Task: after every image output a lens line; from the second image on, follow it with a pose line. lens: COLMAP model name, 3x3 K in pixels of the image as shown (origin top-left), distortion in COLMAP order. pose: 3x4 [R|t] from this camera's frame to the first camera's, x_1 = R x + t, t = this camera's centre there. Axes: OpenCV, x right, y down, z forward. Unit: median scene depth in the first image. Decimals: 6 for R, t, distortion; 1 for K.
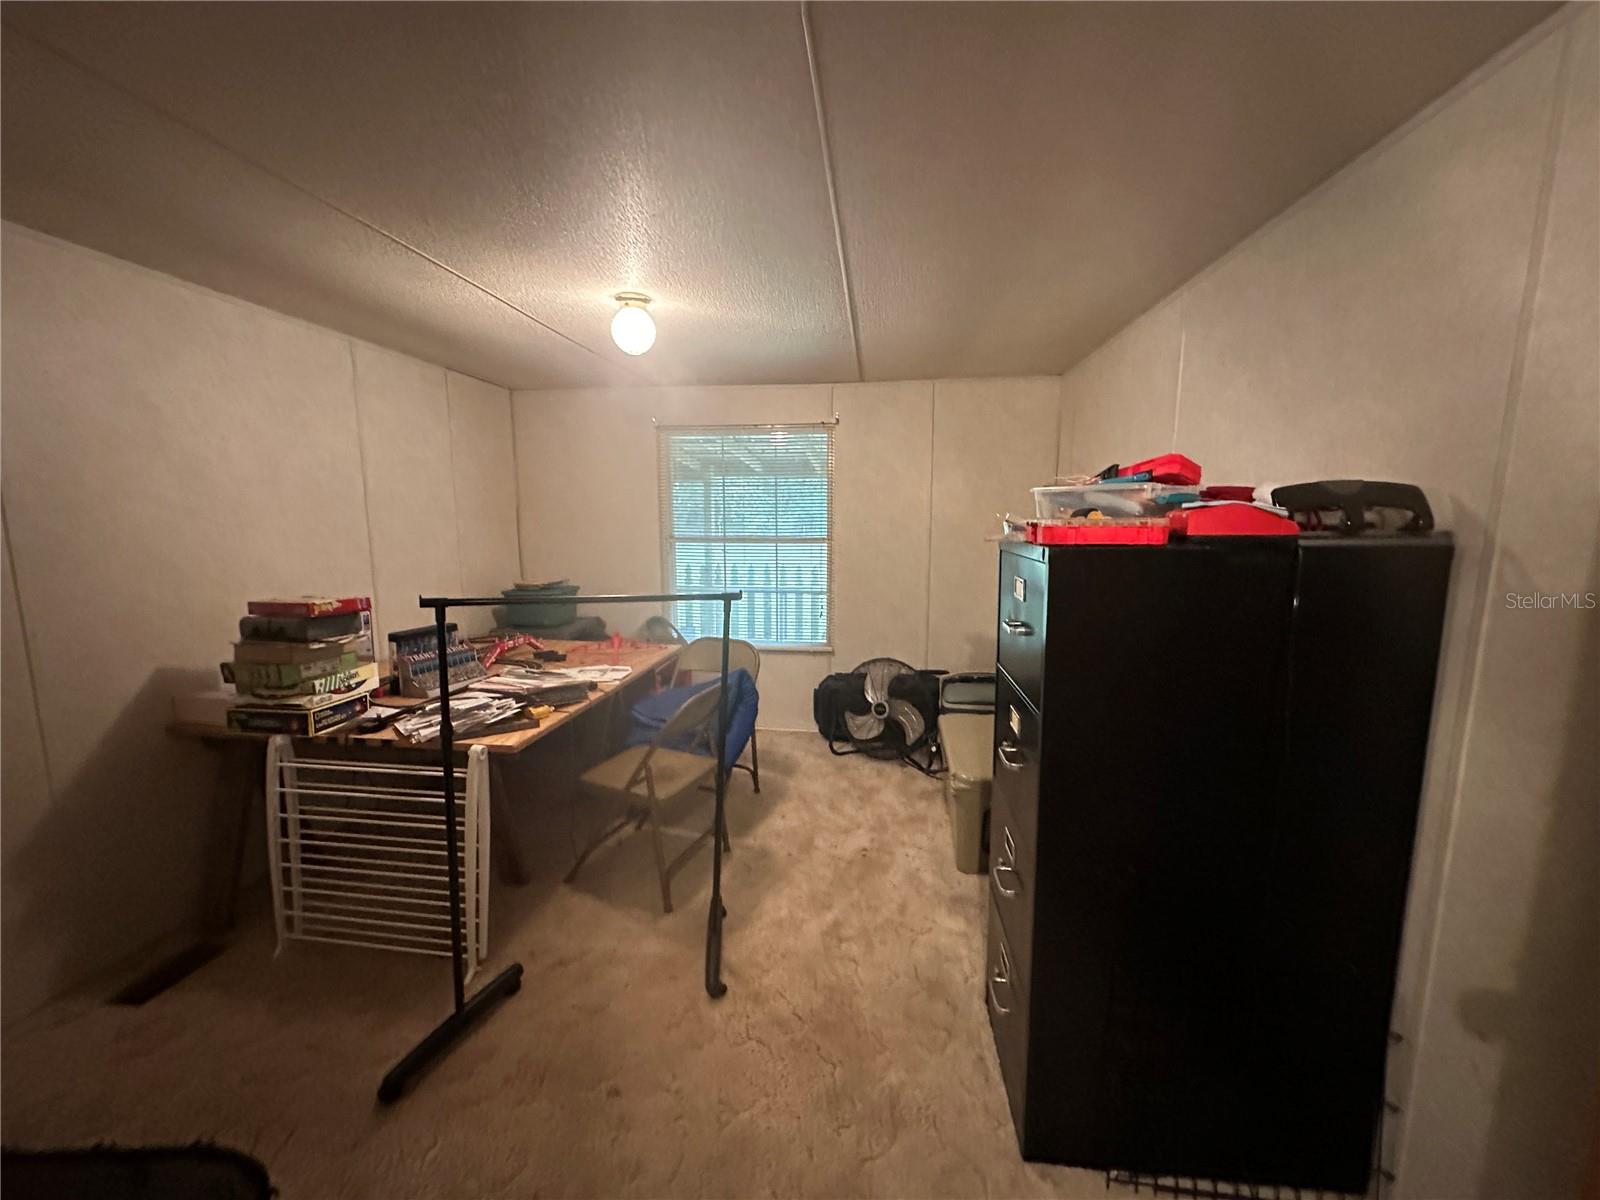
lens RADIAL K [[640.1, 0, 800.0], [0, 640.1, 600.0], [0, 0, 1]] dist [-0.002570, 0.000857]
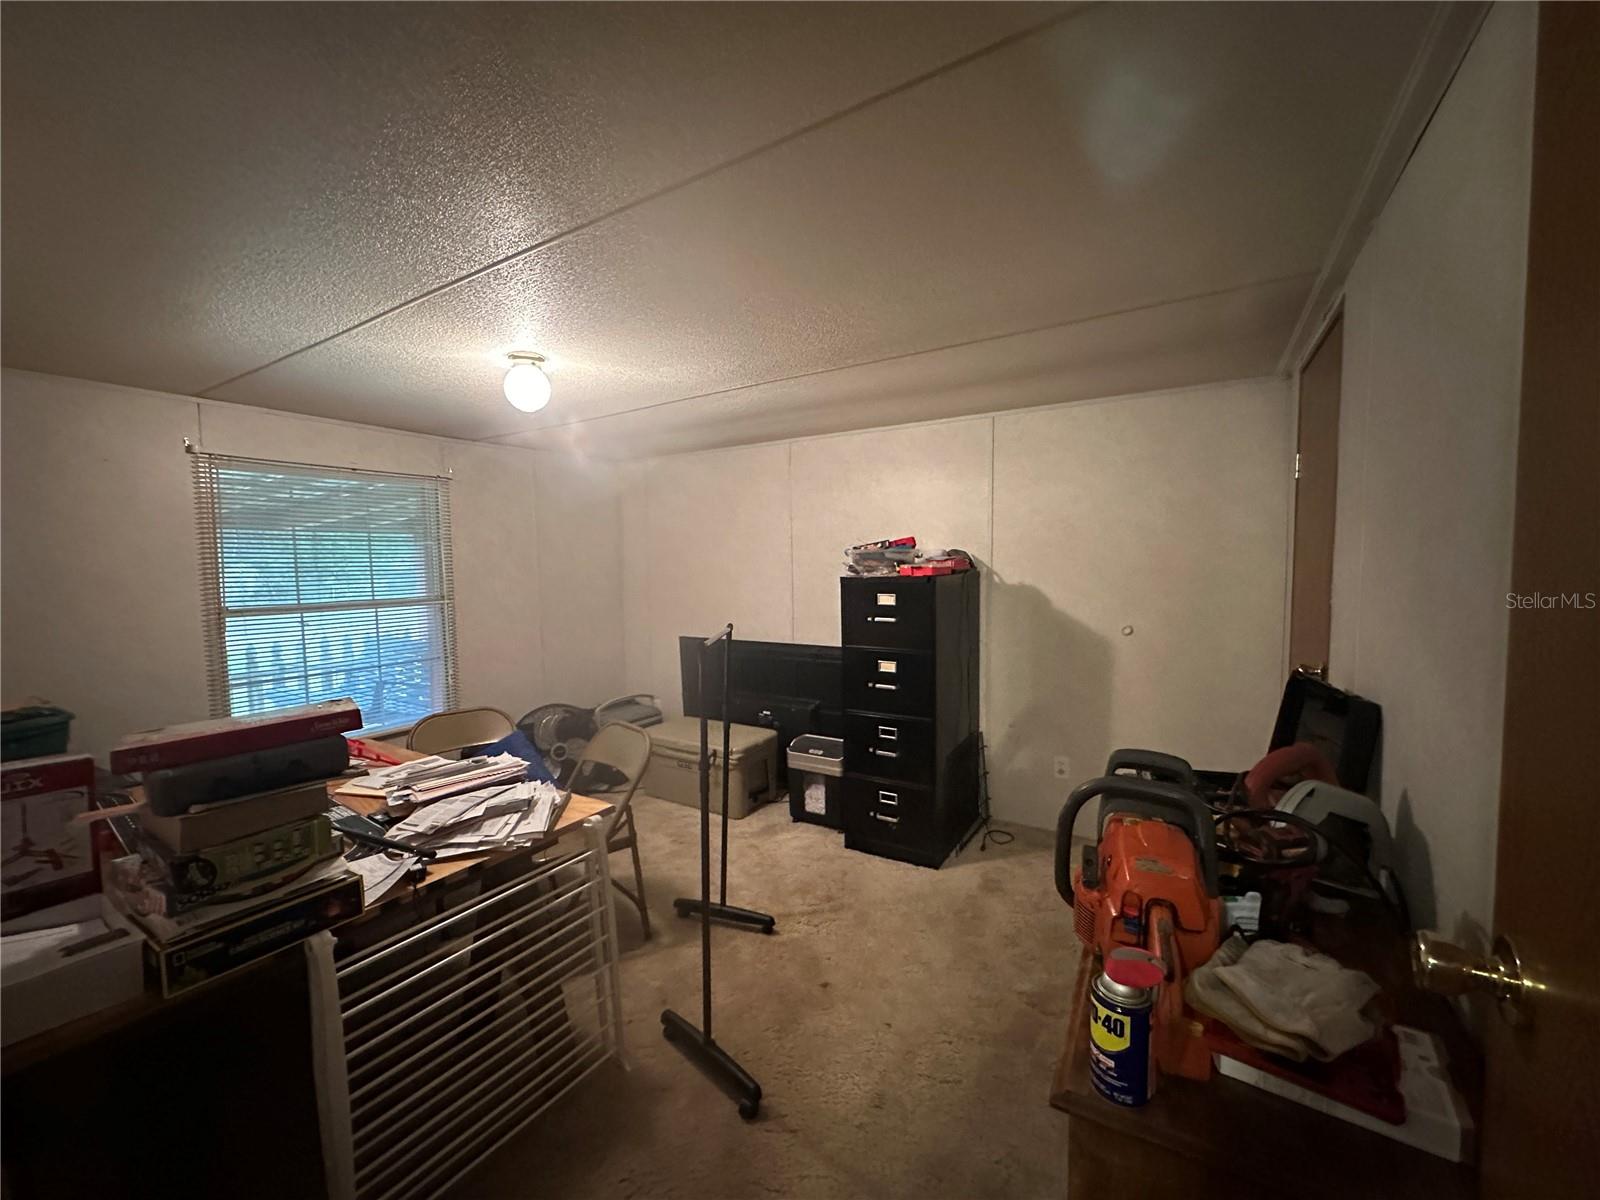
lens RADIAL K [[640.1, 0, 800.0], [0, 640.1, 600.0], [0, 0, 1]] dist [-0.002570, 0.000857]
pose [[0.418859, -0.056619, 0.906284, -1.011071], [0.141800, 0.989888, -0.003693, -0.031671], [-0.896911, 0.130058, 0.422652, 0.257689]]
